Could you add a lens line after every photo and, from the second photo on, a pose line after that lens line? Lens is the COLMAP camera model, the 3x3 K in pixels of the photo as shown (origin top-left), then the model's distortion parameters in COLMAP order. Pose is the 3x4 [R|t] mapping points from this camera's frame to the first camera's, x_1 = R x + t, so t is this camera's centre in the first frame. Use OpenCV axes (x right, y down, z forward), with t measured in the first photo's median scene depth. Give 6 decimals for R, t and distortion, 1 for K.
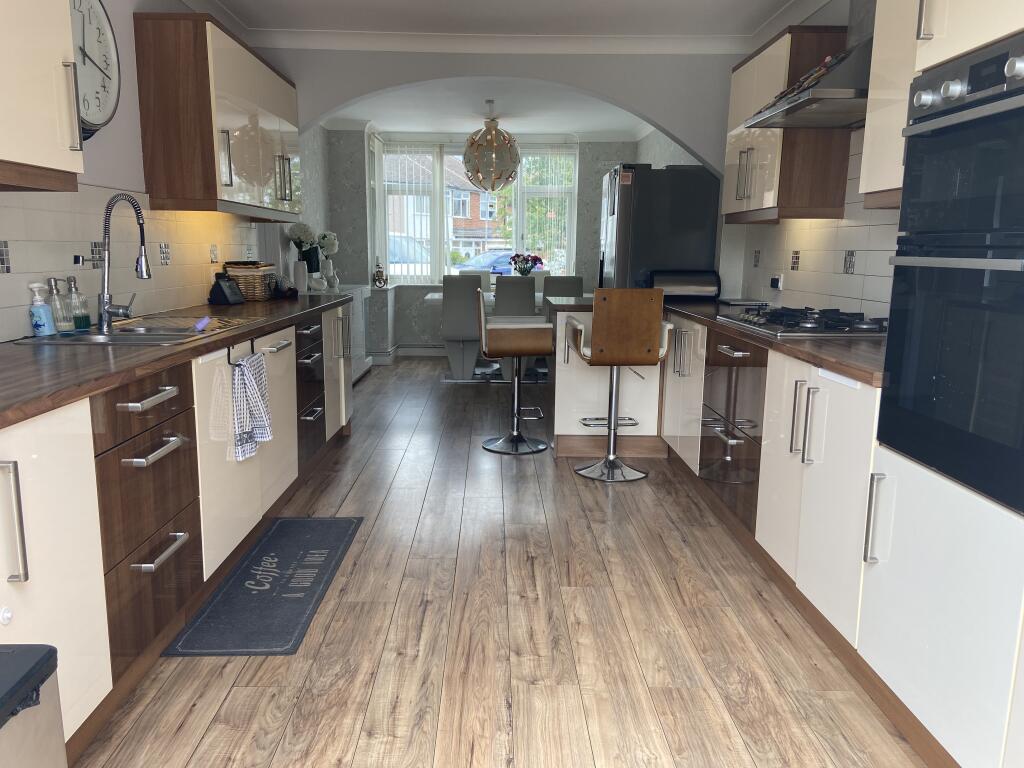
lens RADIAL K [[769.9, 0, 509.5], [0, 769.9, 384.8], [0, 0, 1]] dist [0.008684, 0.000694]
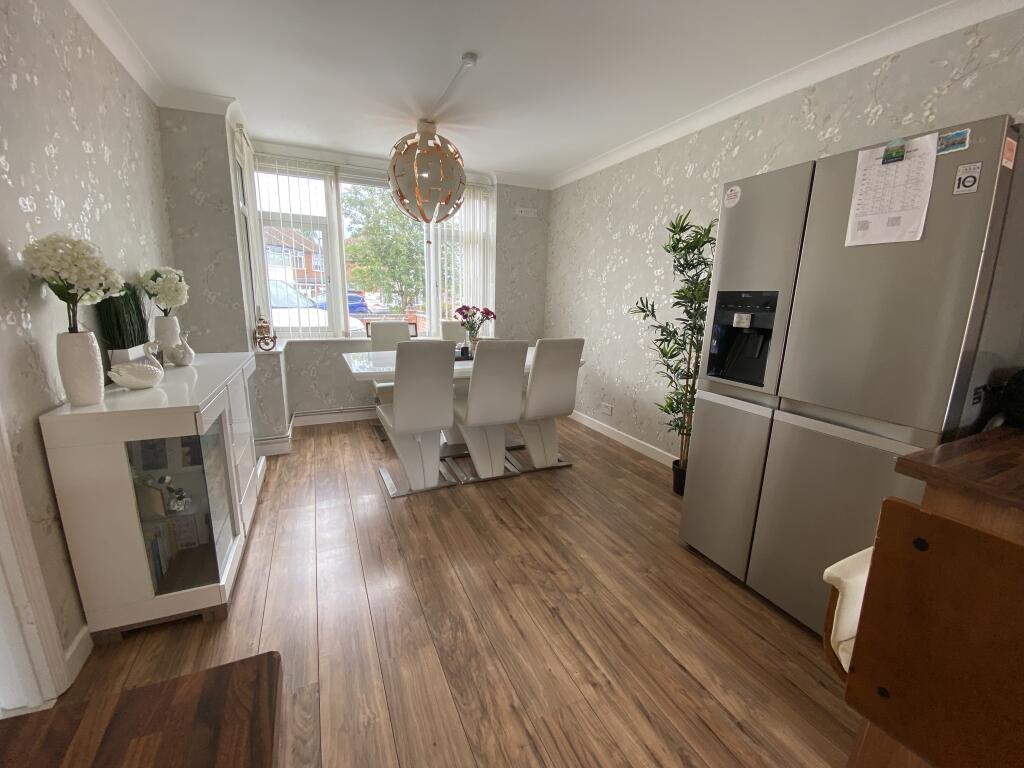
lens RADIAL K [[421.3, 0, 516.1], [0, 421.3, 387.0], [0, 0, 1]] dist [-0.015758, -0.000455]
pose [[0.918328, -0.067155, 0.390081, -0.113234], [0.047685, 0.997095, 0.059396, -0.107896], [-0.392936, -0.035944, 0.918863, 0.567374]]
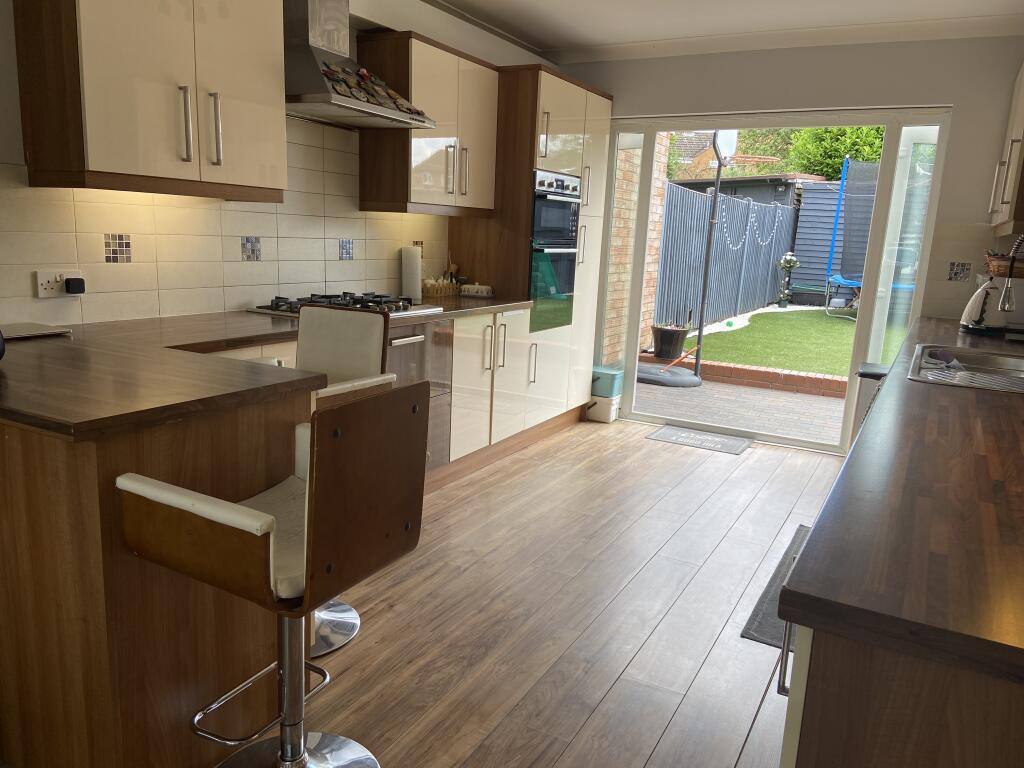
lens RADIAL K [[769.9, 0, 510.9], [0, 769.9, 385.2], [0, 0, 1]] dist [0.008684, 0.000694]
pose [[-0.867897, -0.144638, 0.475220, -0.265829], [0.033050, 0.937737, 0.345769, -0.262464], [-0.495643, 0.315798, -0.809080, 1.367647]]
